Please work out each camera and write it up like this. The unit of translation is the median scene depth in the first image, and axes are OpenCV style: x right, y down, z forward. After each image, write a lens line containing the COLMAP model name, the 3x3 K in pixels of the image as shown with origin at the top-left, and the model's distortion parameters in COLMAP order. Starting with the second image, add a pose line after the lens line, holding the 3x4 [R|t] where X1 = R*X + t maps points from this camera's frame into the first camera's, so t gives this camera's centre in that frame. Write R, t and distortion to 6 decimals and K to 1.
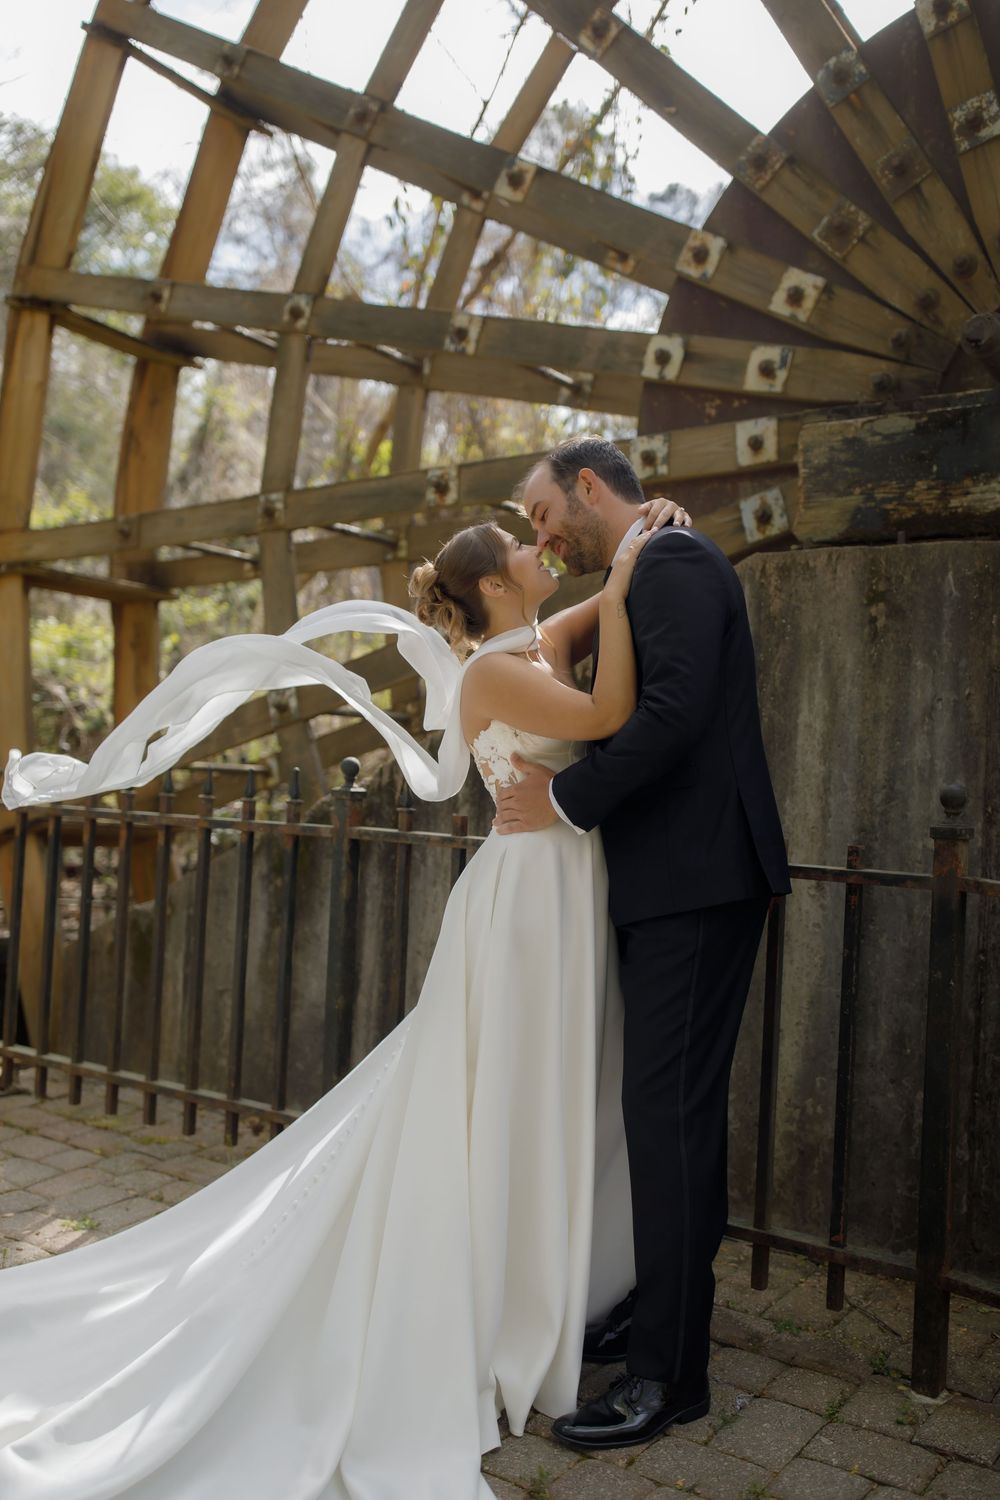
lens RADIAL K [[1427.0, 0, 498.8], [0, 1427.0, 746.6], [0, 0, 1]] dist [0.004739, 0.000000]
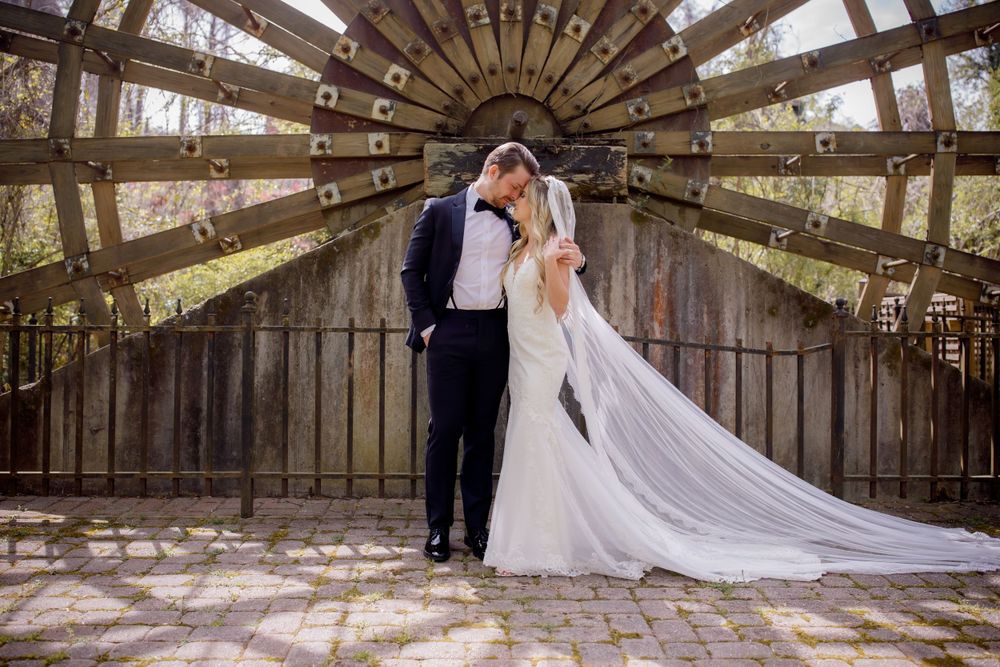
lens RADIAL K [[951.4, 0, 500.5], [0, 951.4, 334.8], [0, 0, 1]] dist [0.004739, 0.000000]
pose [[0.800740, -0.037035, 0.597867, -0.531404], [0.015338, 0.999027, 0.041341, 0.014810], [-0.598816, -0.023934, 0.800529, -0.248288]]
